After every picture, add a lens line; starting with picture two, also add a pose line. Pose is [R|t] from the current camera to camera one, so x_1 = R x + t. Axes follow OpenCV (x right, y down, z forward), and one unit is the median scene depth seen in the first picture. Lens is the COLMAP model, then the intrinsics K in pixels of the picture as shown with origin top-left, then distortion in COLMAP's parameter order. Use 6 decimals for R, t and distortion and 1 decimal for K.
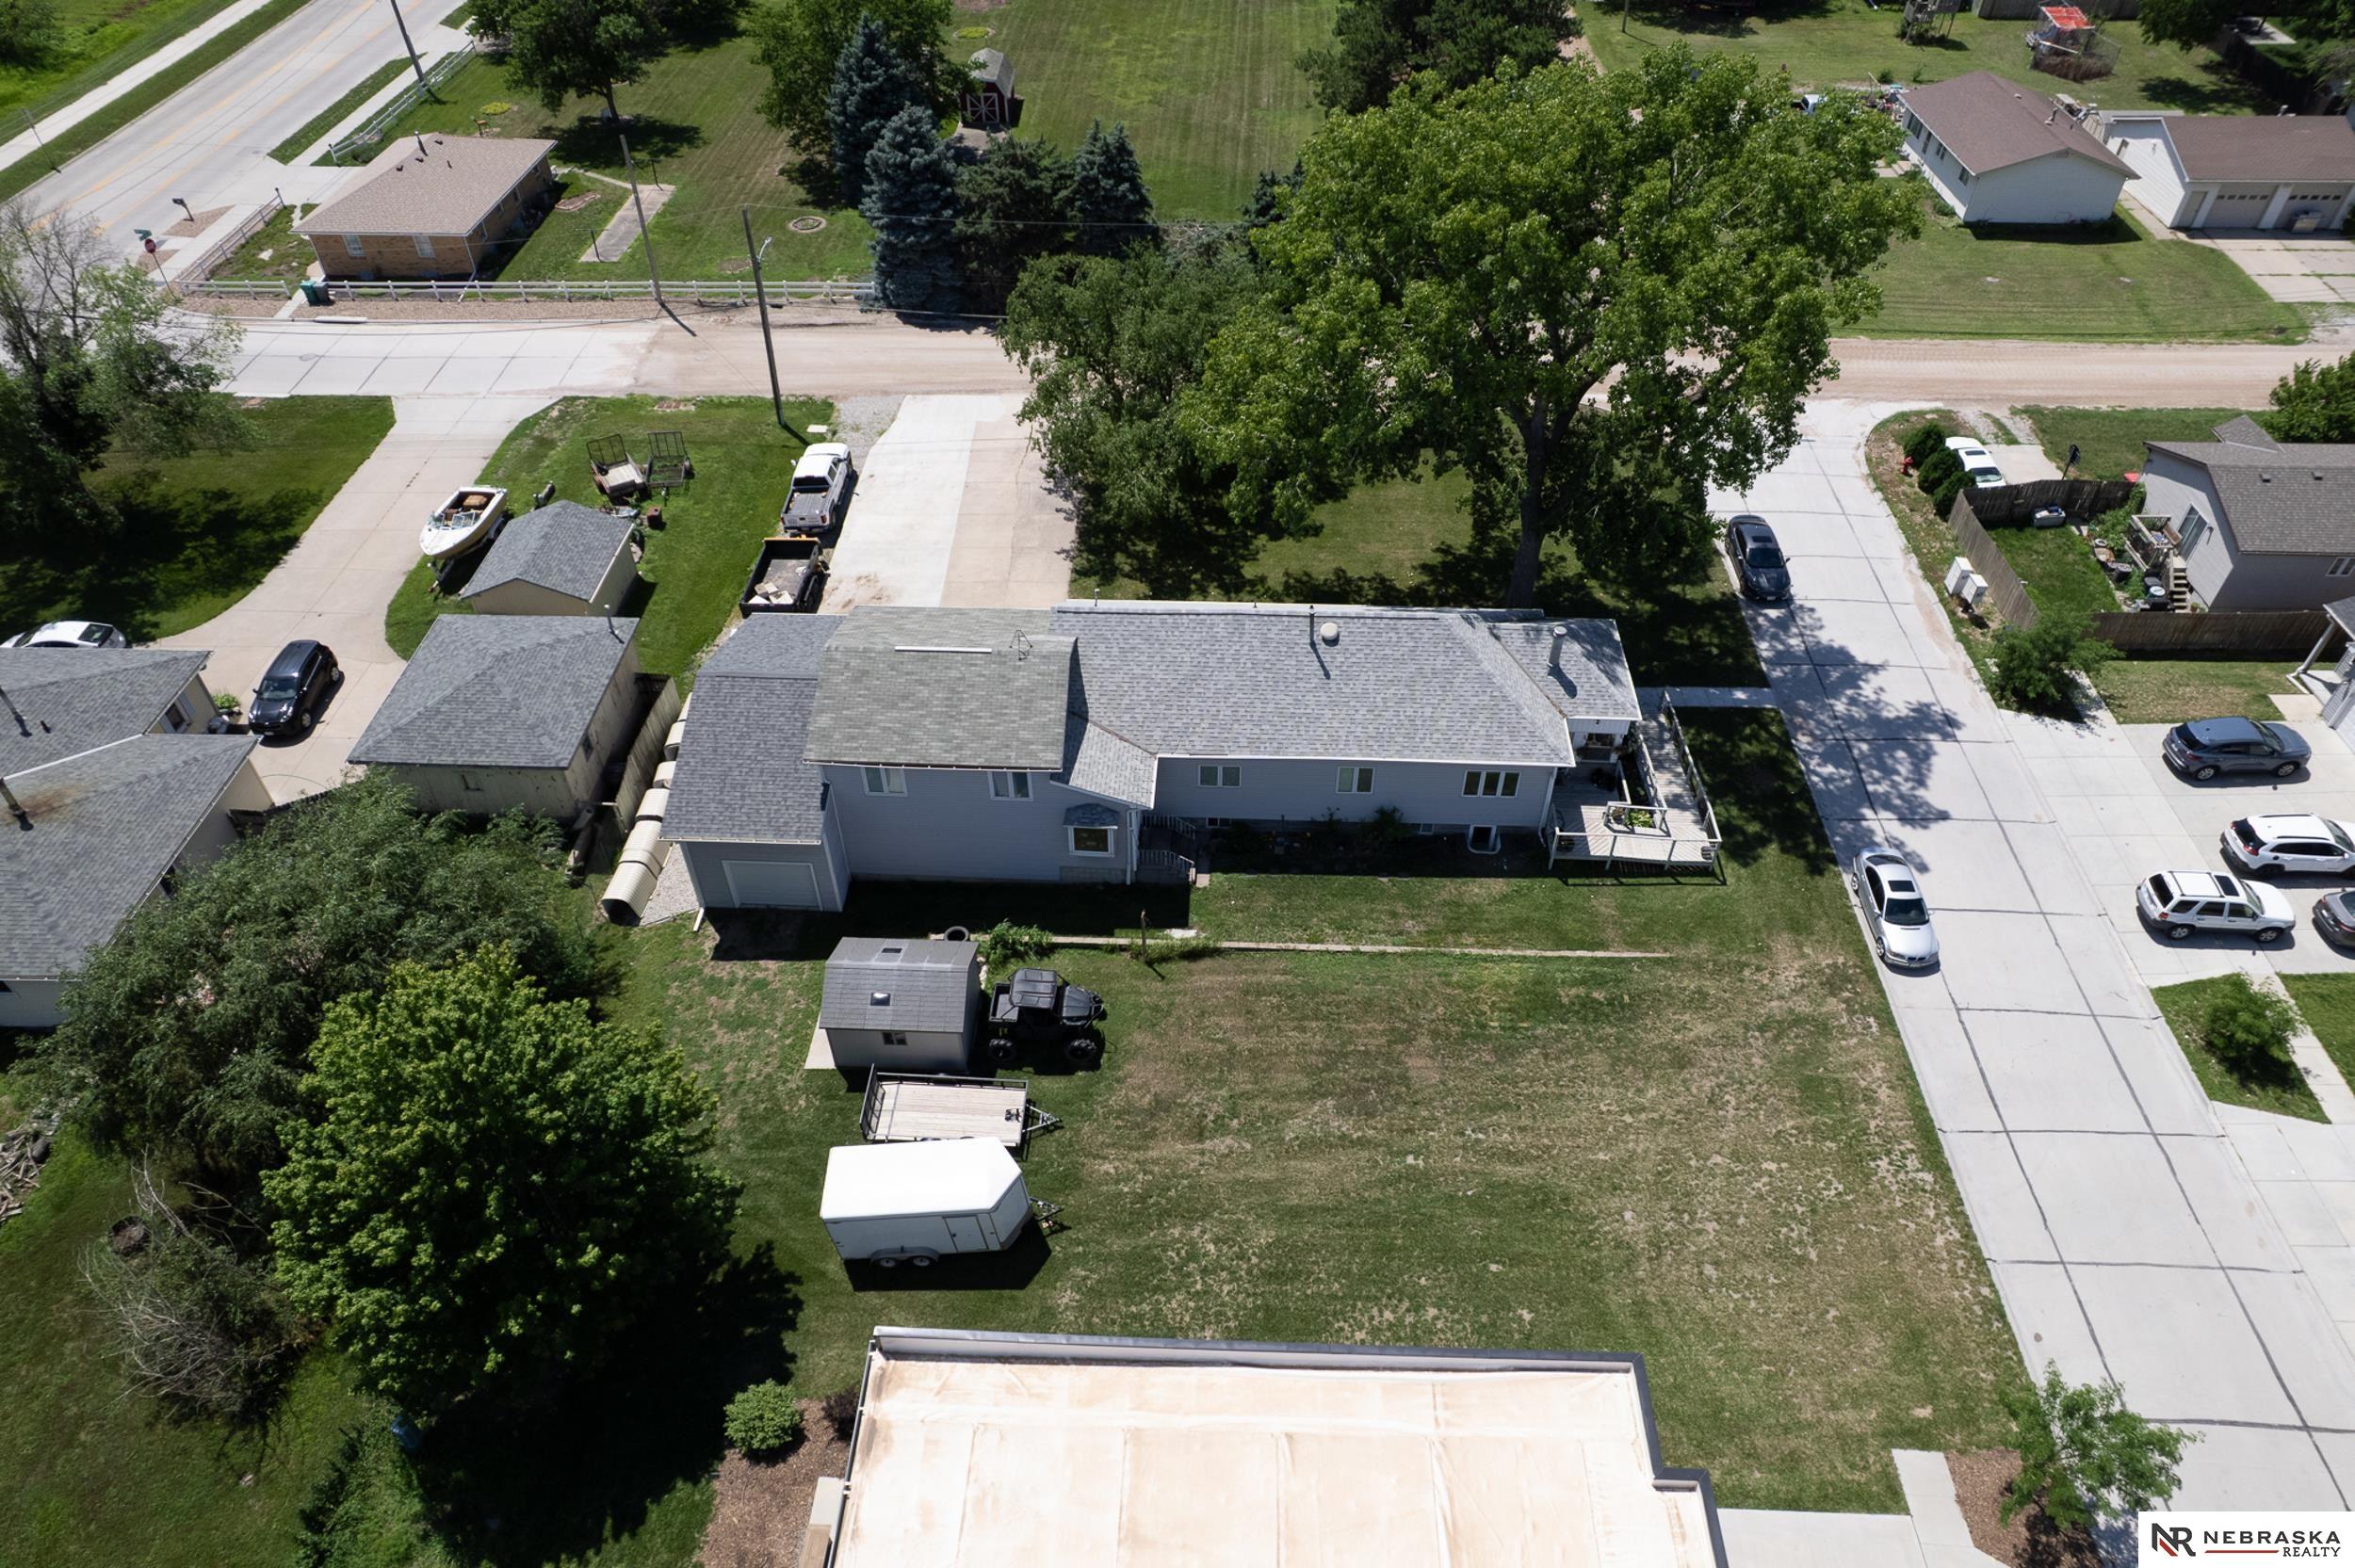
lens RADIAL K [[1507.9, 0, 1185.3], [0, 1507.9, 787.9], [0, 0, 1]] dist [-0.069169, 0.060525]
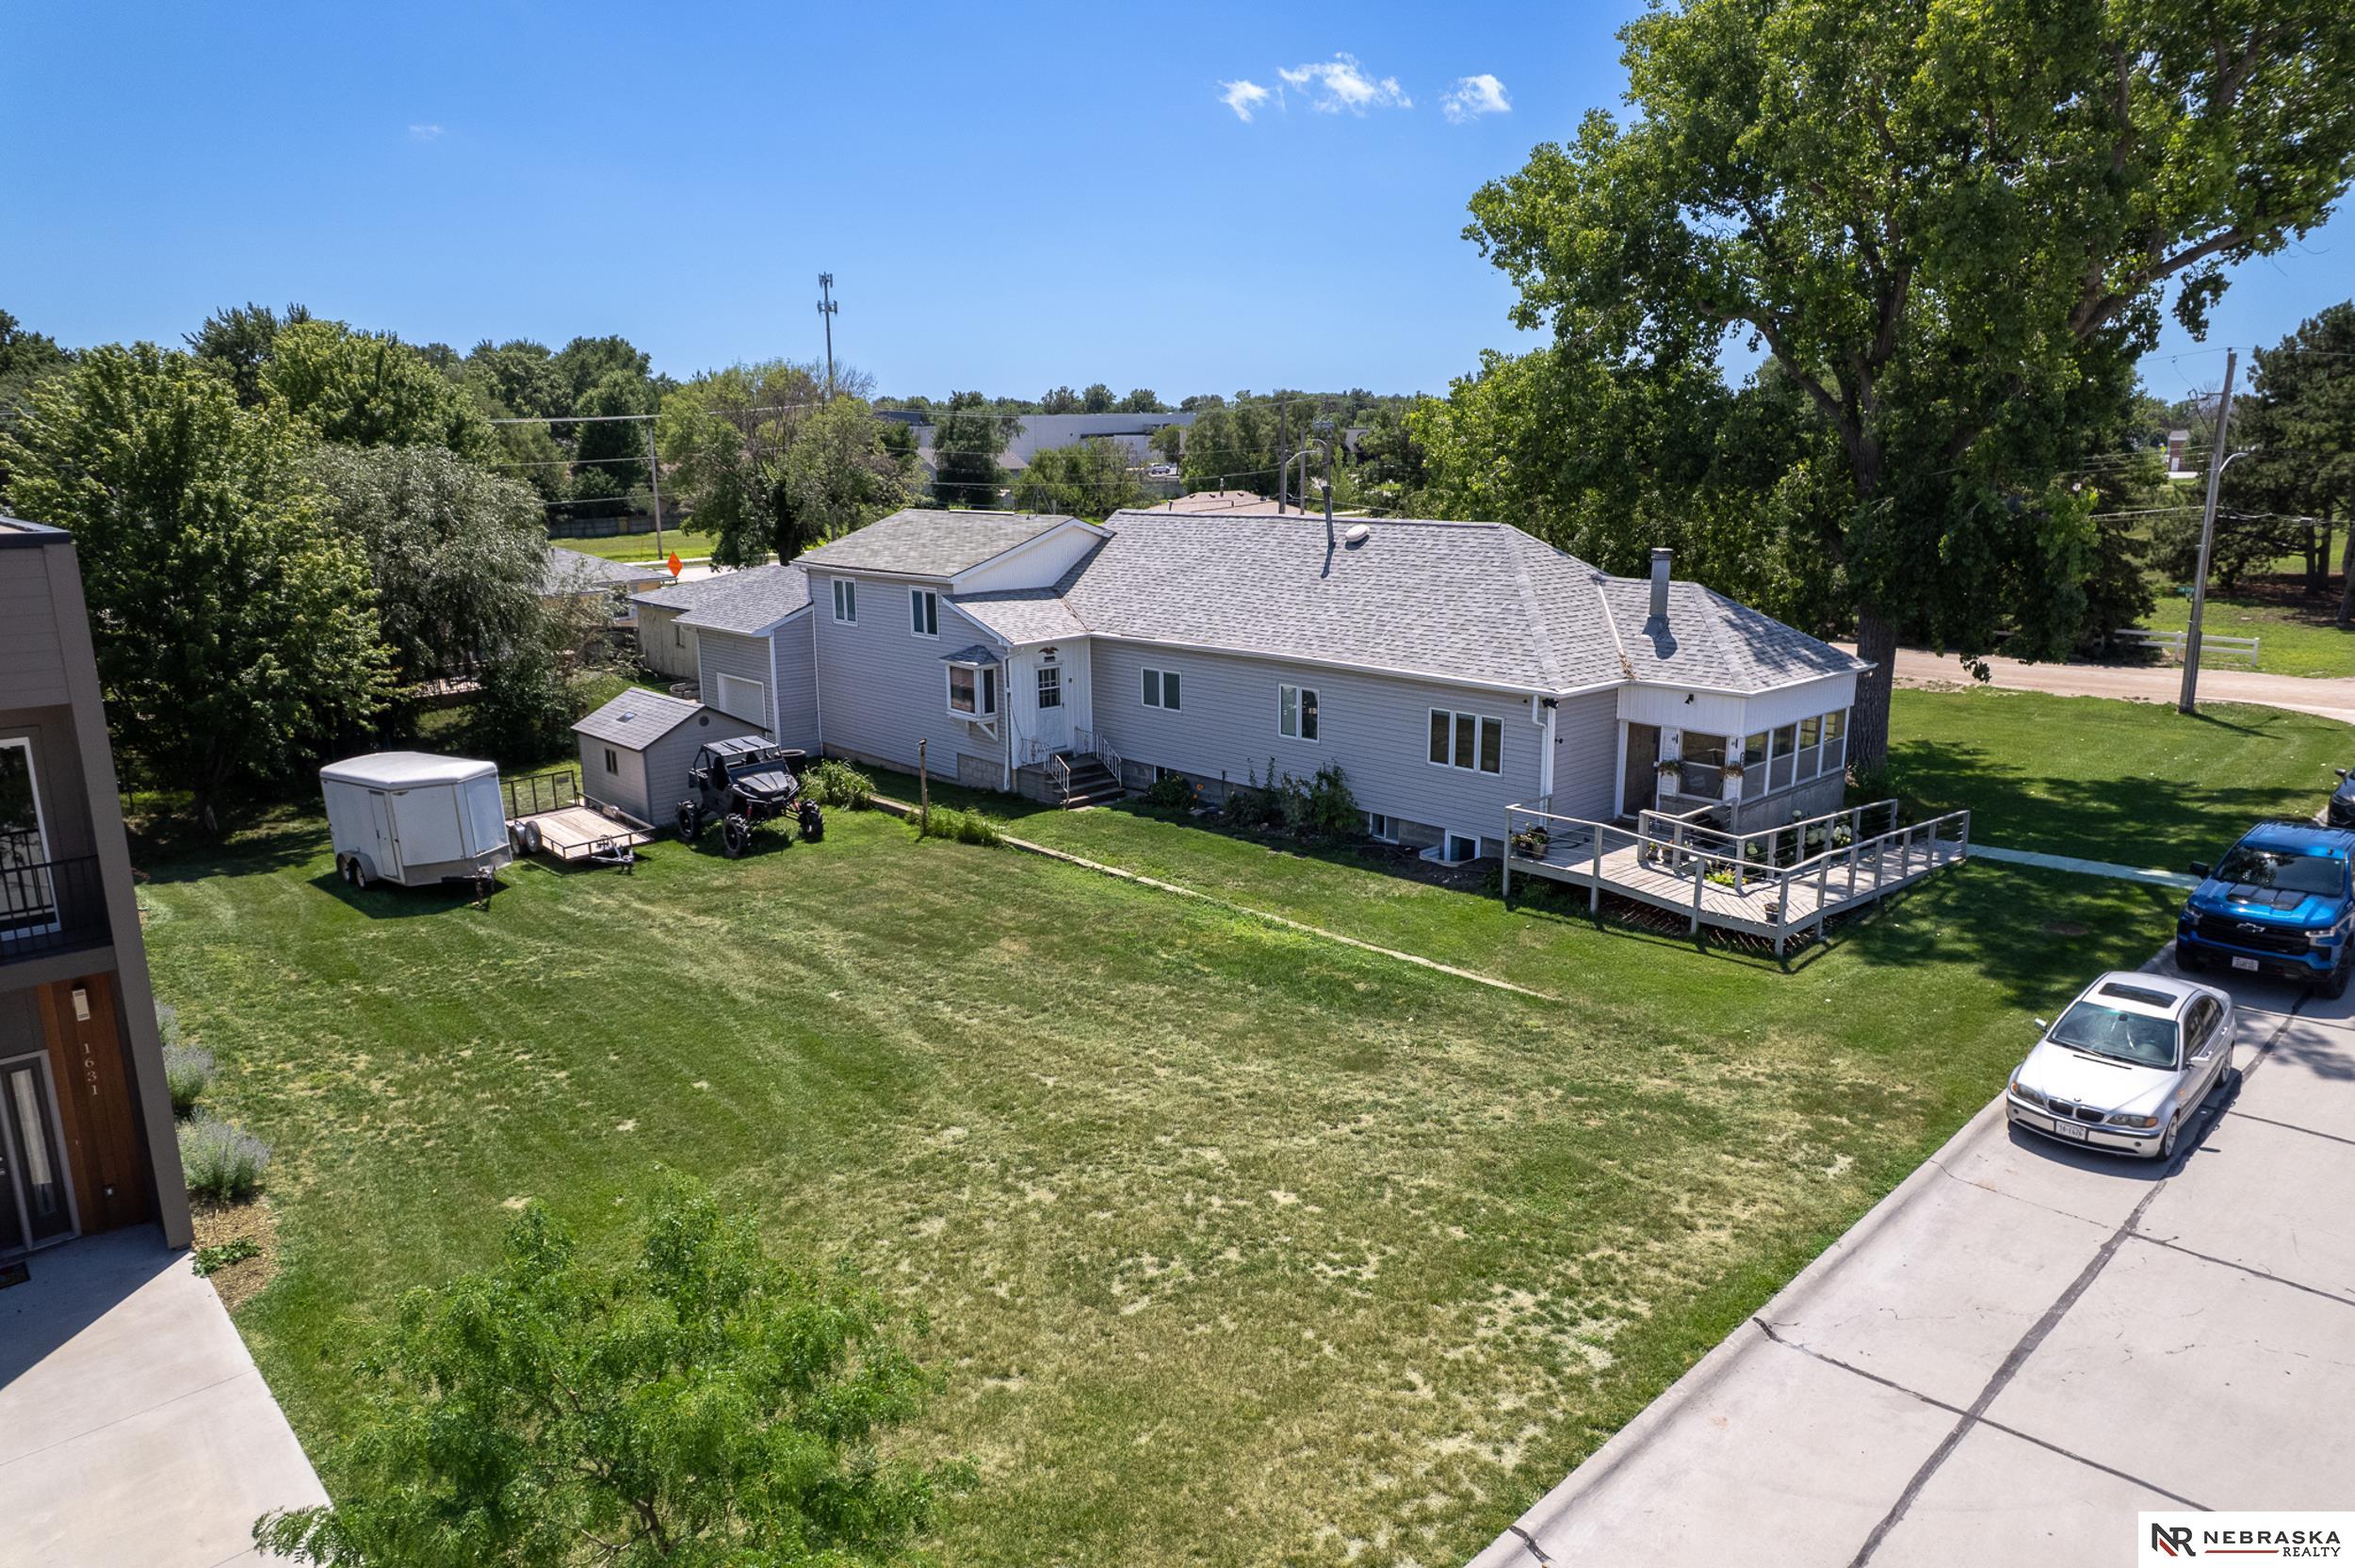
lens RADIAL K [[1507.9, 0, 1180.4], [0, 1507.9, 785.8], [0, 0, 1]] dist [-0.069169, 0.060525]
pose [[0.712730, 0.148348, -0.685572, 0.535567], [-0.470311, 0.826199, -0.310164, 0.252693], [0.520407, 0.543496, 0.658627, 0.543277]]
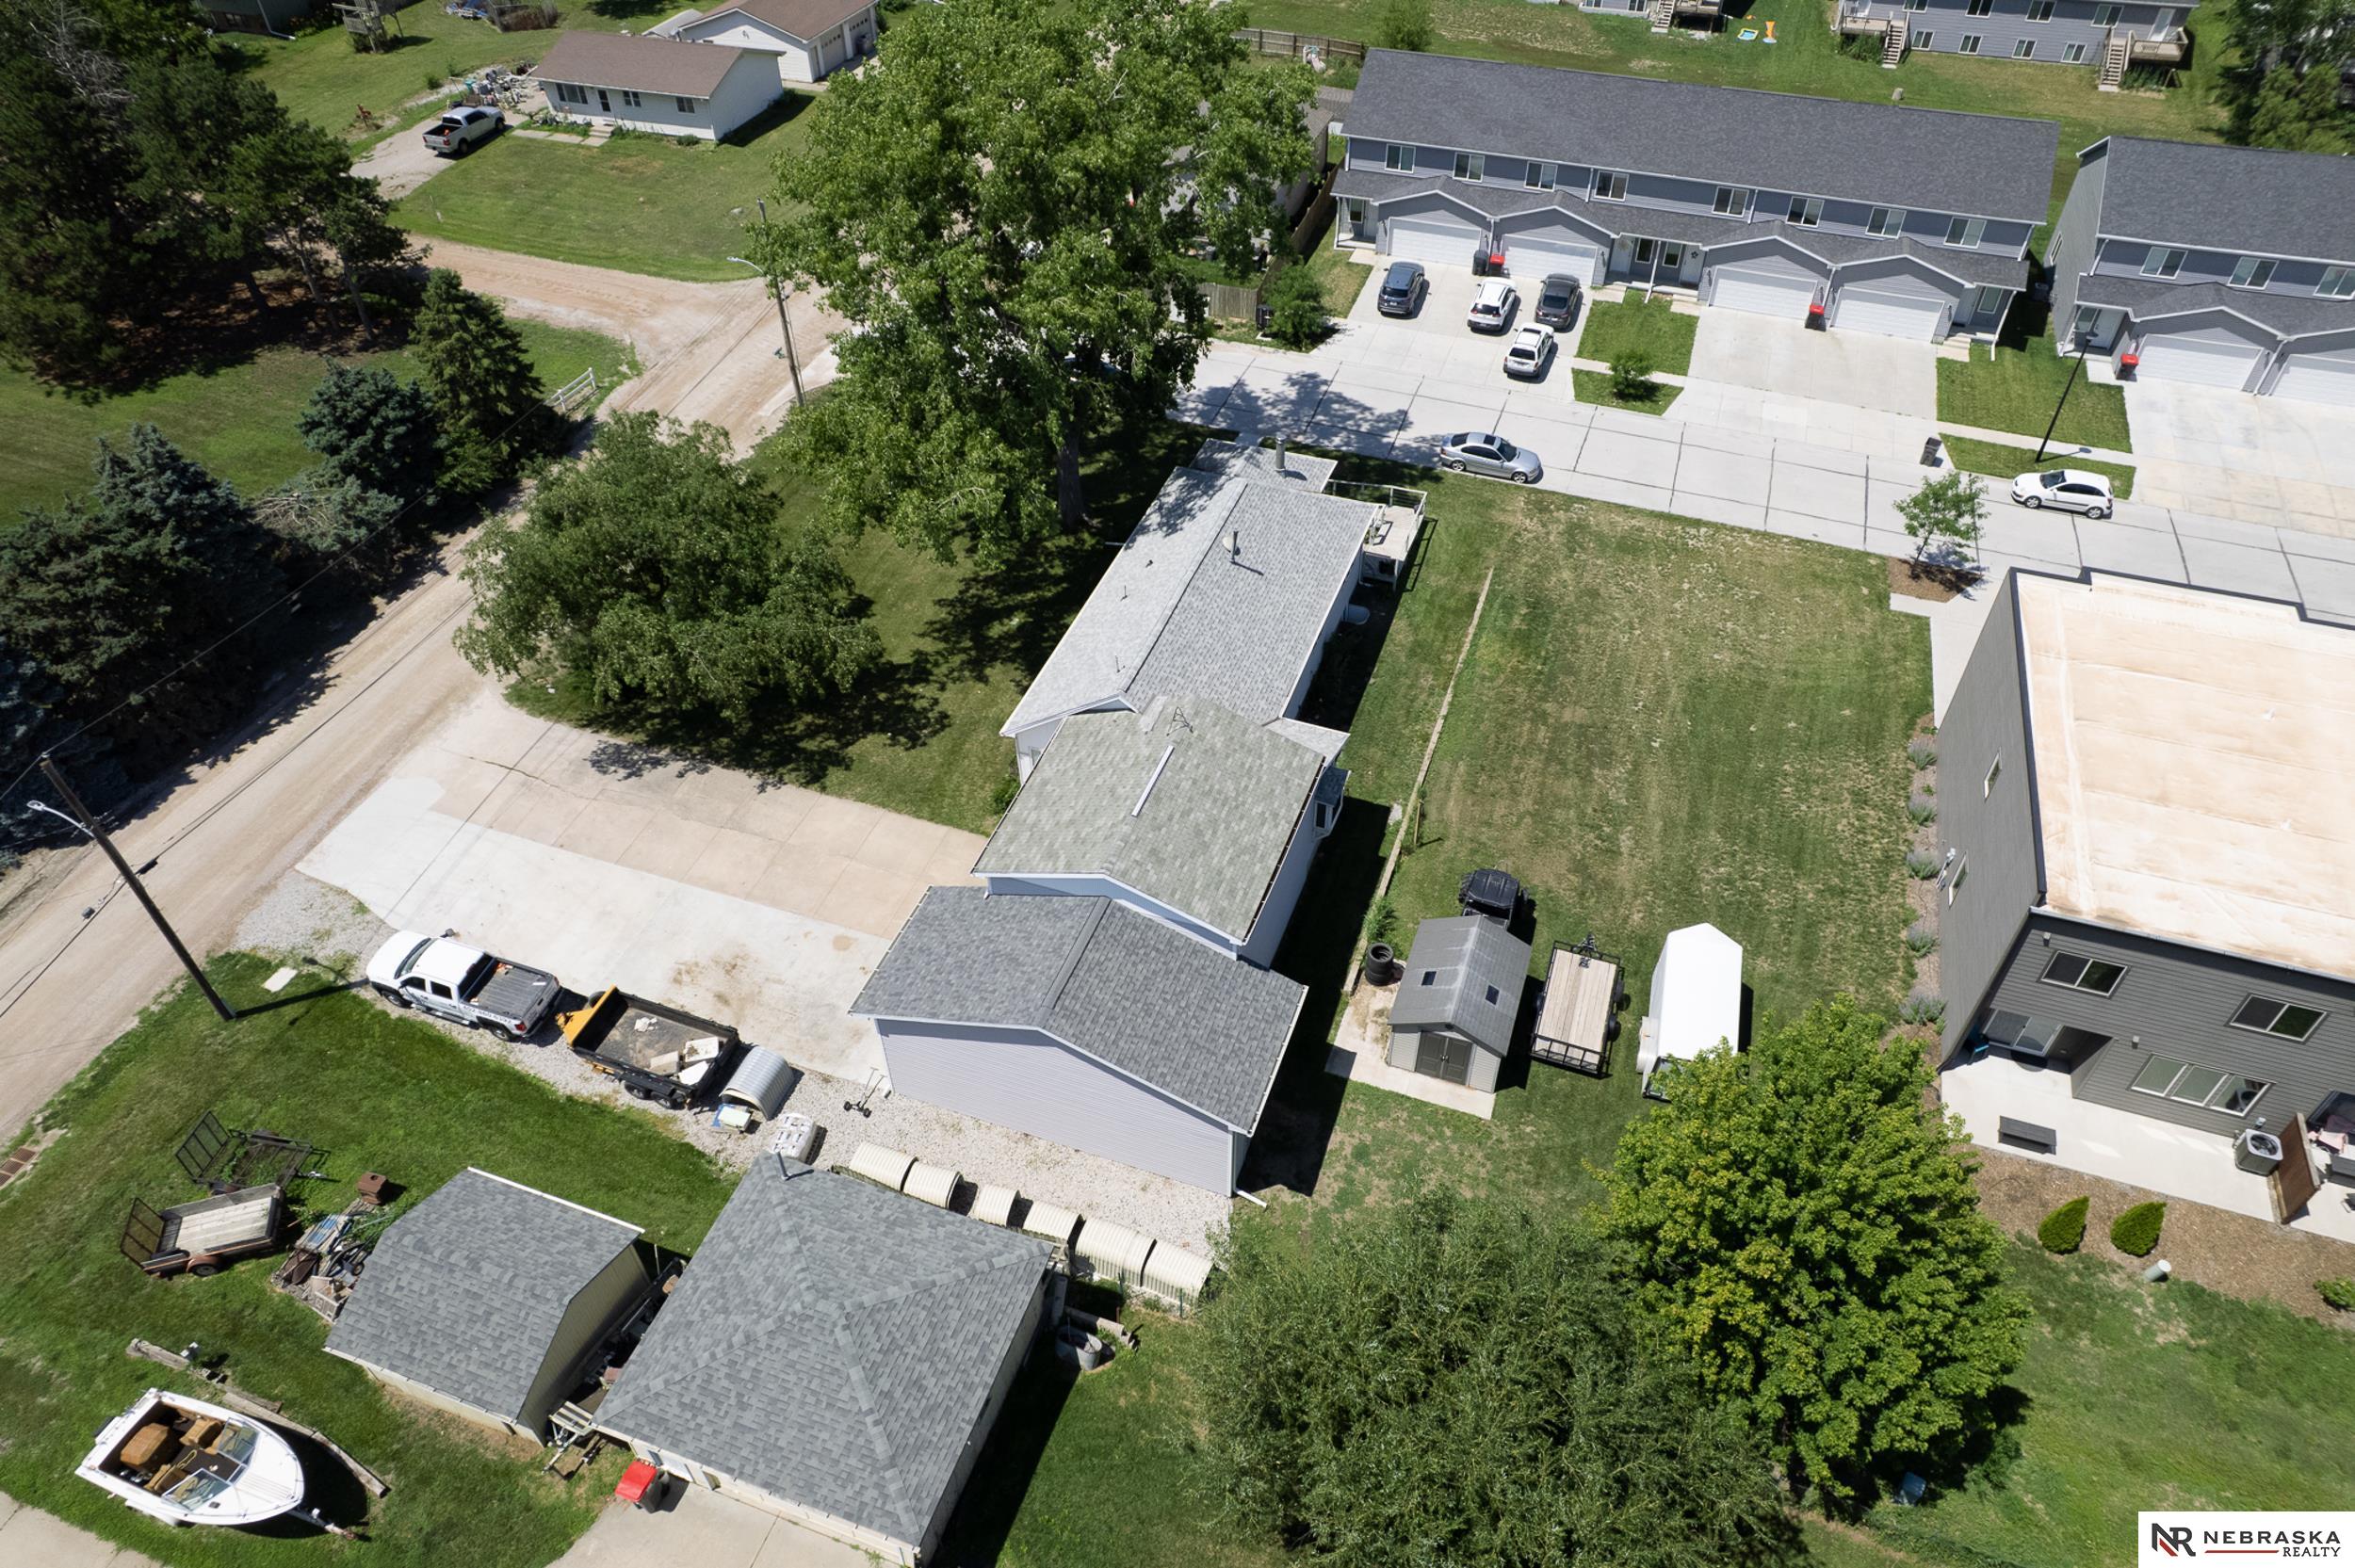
lens RADIAL K [[1507.9, 0, 1193.9], [0, 1507.9, 777.5], [0, 0, 1]] dist [-0.069169, 0.060525]
pose [[0.294509, -0.653826, 0.696976, -0.750452], [0.655728, 0.668804, 0.350318, -0.378181], [-0.695187, 0.353855, 0.625700, 0.404345]]
